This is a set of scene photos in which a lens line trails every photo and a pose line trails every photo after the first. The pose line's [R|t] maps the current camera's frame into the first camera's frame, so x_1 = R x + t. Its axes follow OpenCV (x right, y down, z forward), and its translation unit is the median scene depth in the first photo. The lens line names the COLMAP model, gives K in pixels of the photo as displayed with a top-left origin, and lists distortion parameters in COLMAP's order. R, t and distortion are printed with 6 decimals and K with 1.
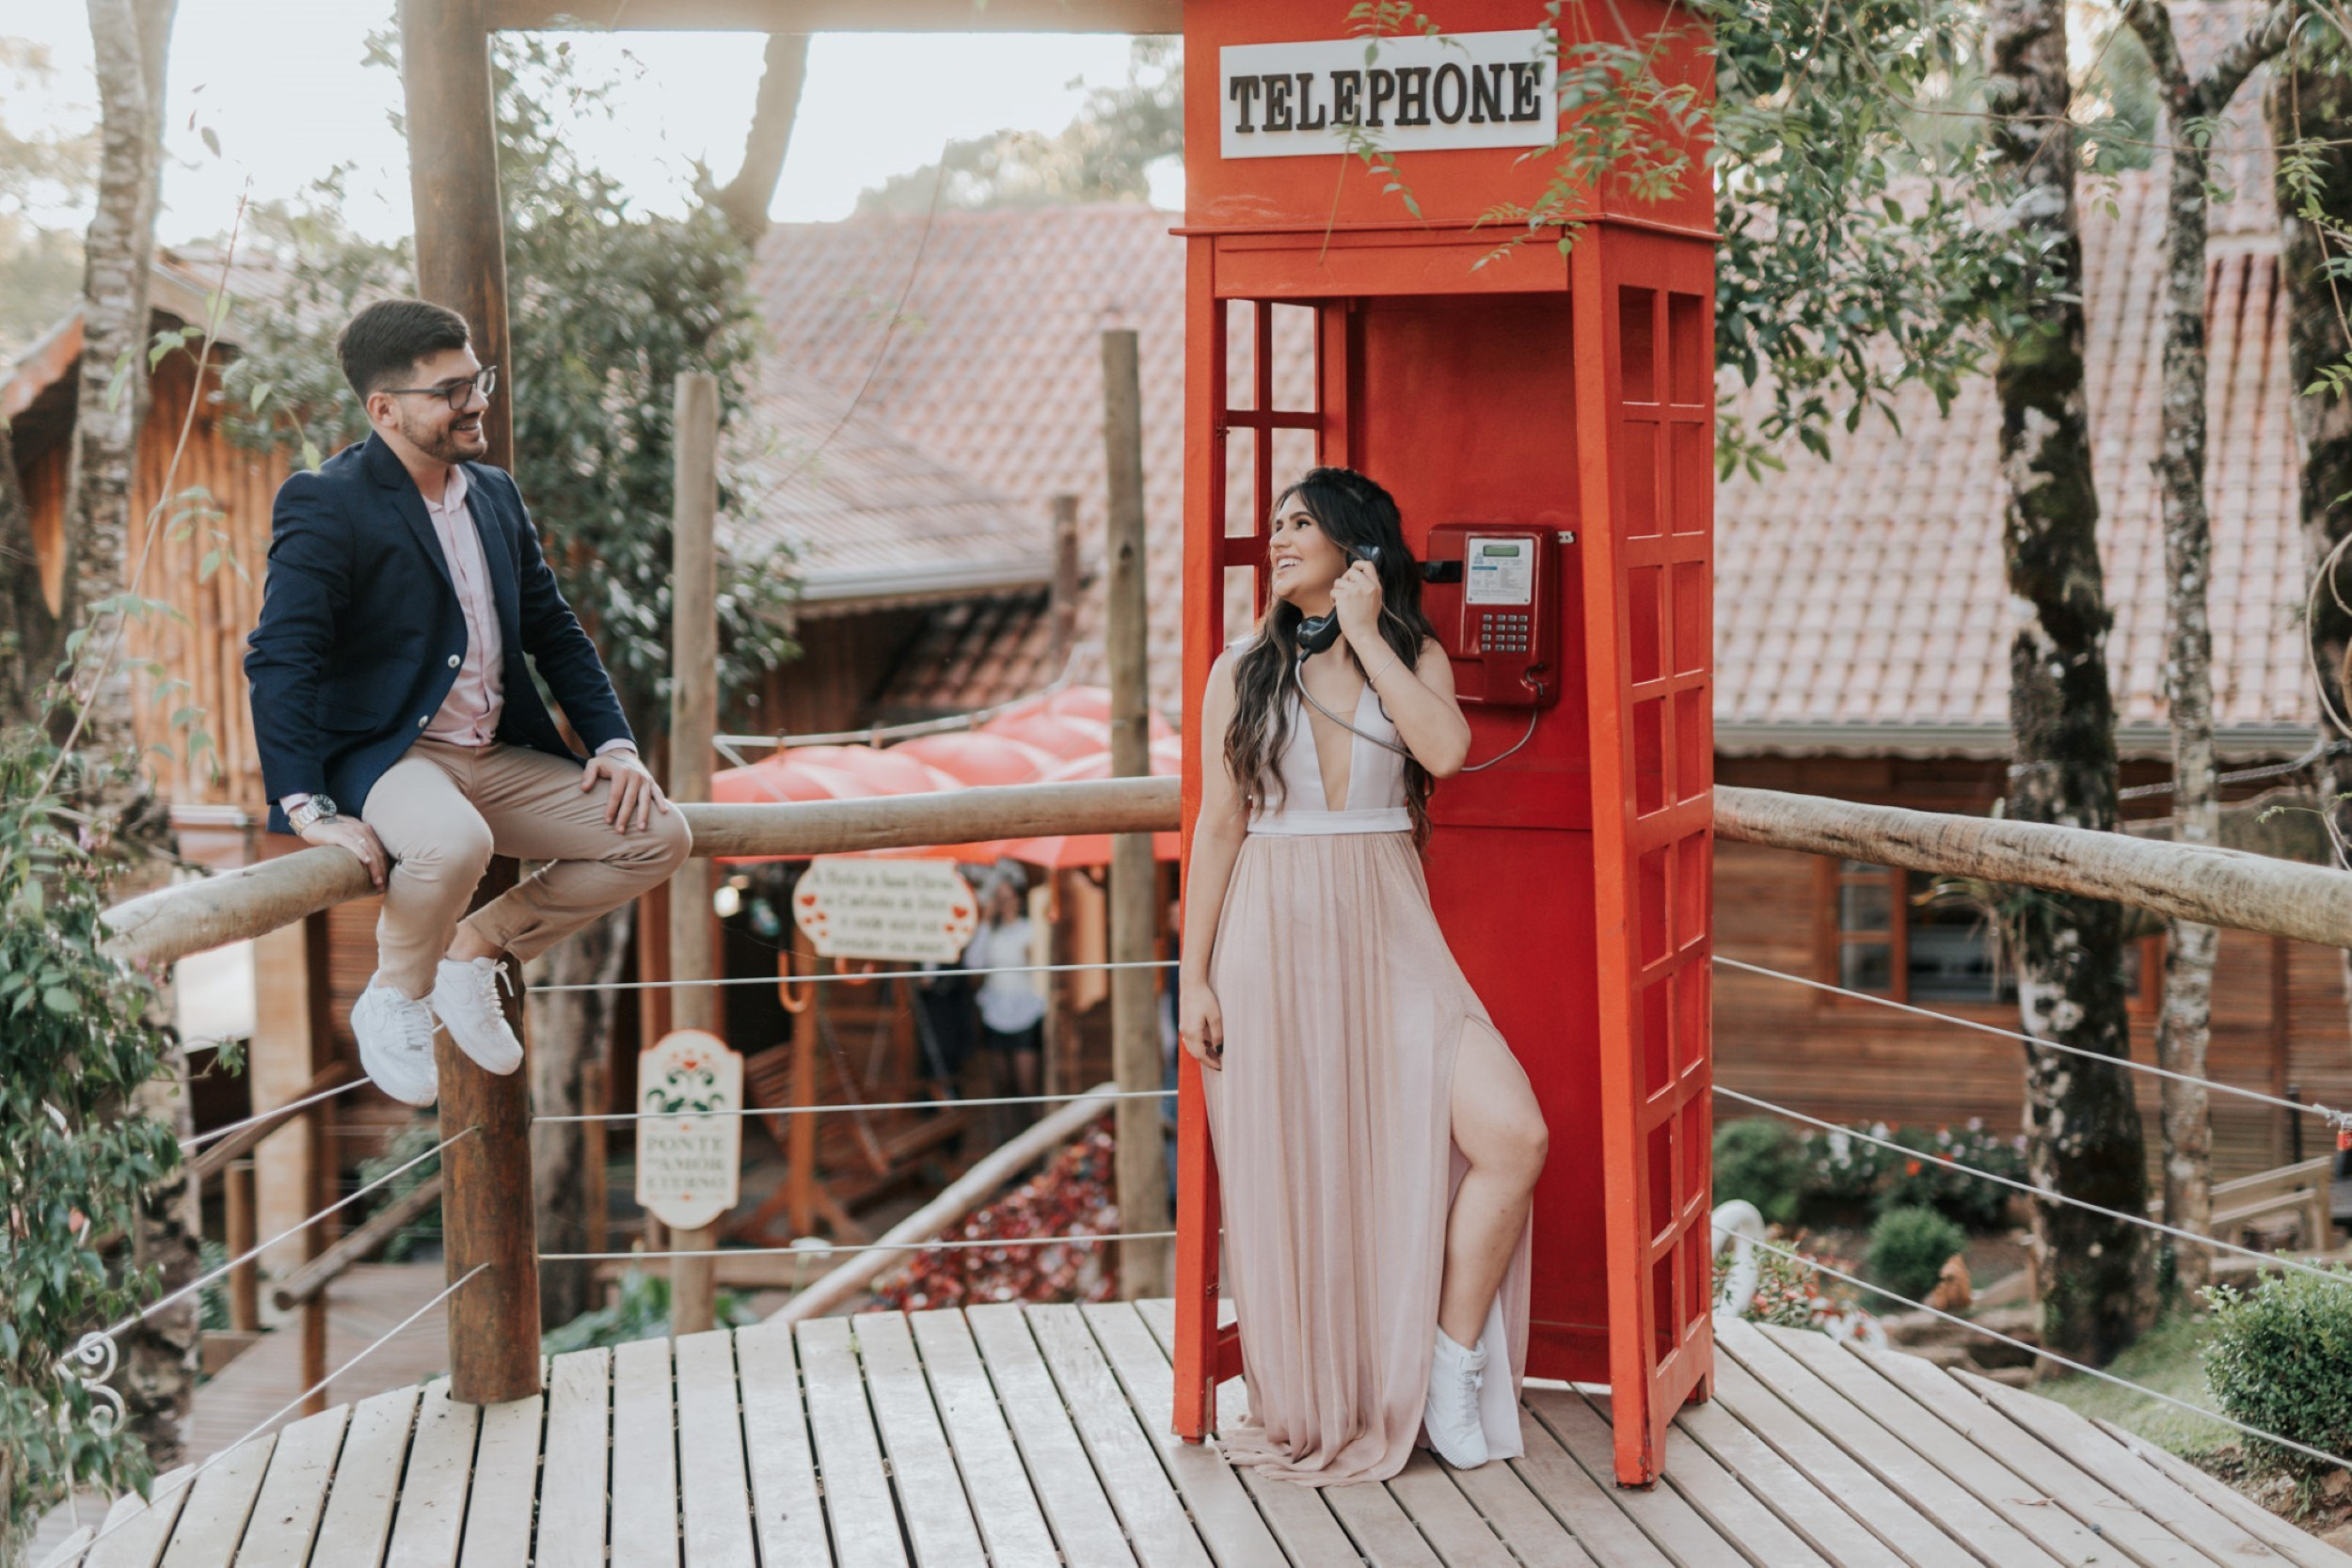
lens RADIAL K [[4602.5, 0, 1177.3], [0, 4602.5, 784.1], [0, 0, 1]] dist [0.024694, 0.165027]
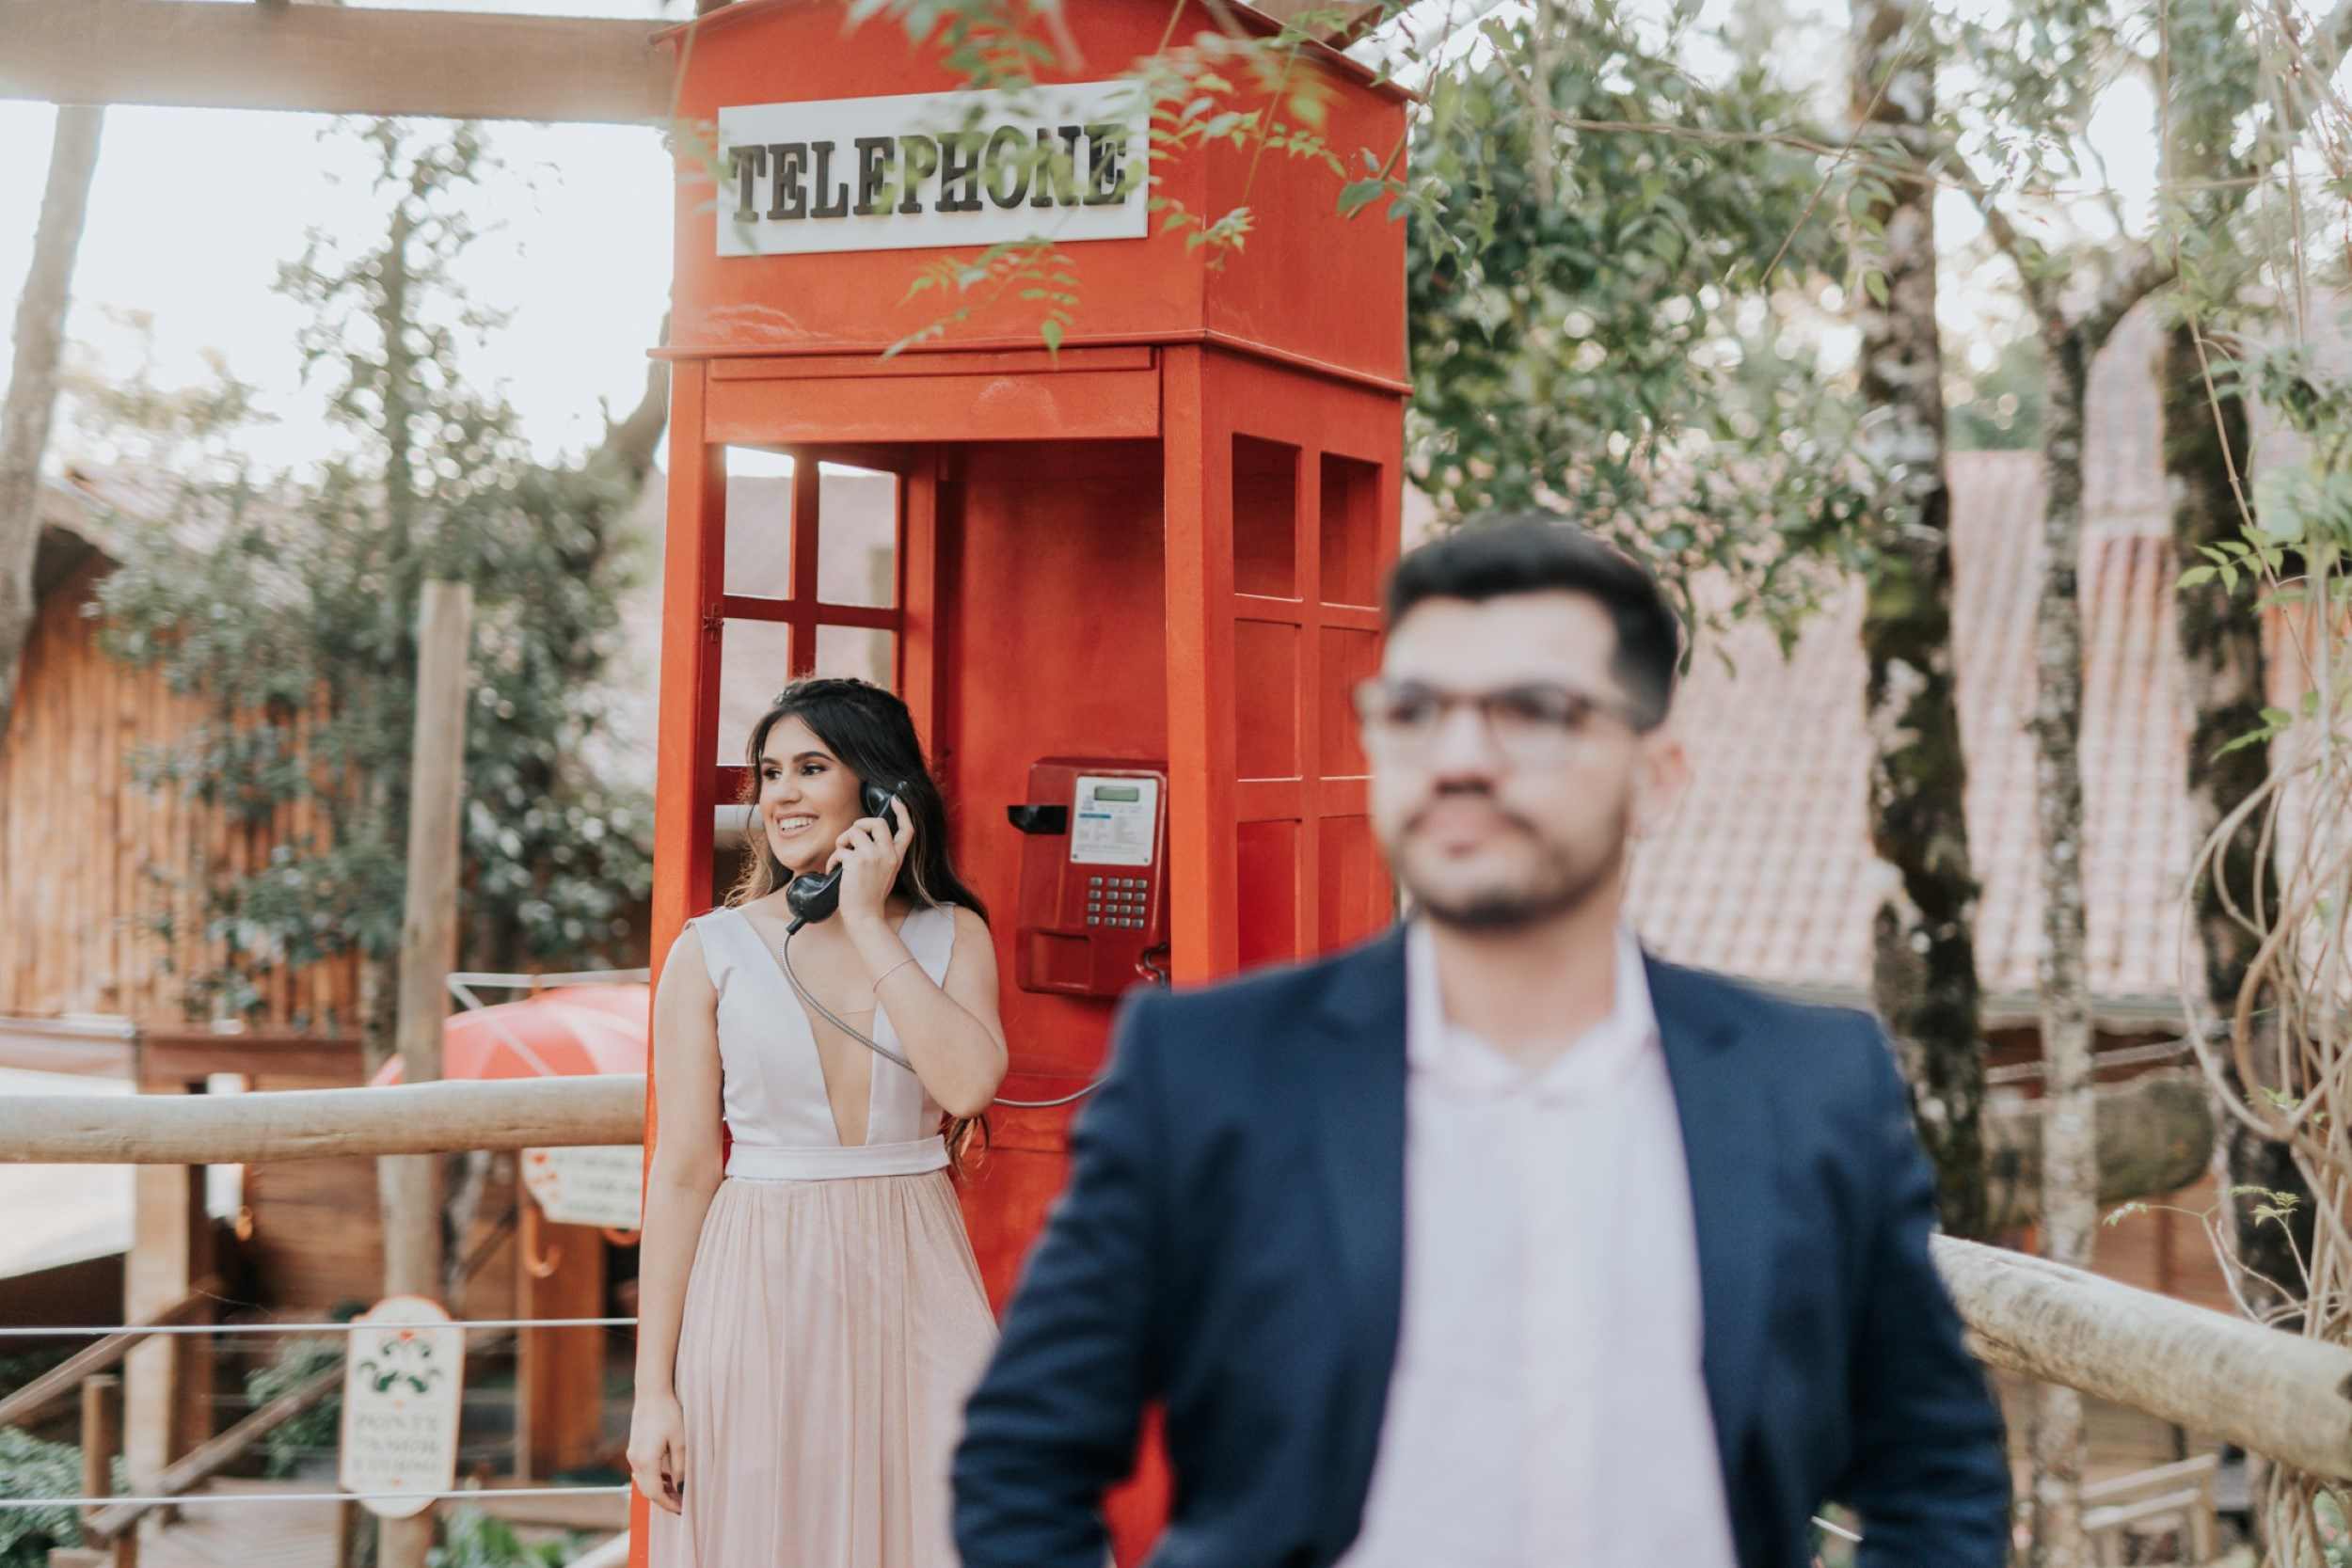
lens RADIAL K [[3653.5, 0, 1174.2], [0, 3653.5, 671.1], [0, 0, 1]] dist [0.020024, 0.037350]
pose [[0.999087, 0.026212, -0.033745, 0.066326], [-0.028952, 0.996089, -0.083473, -0.013855], [0.031425, 0.084373, 0.995939, 0.264933]]
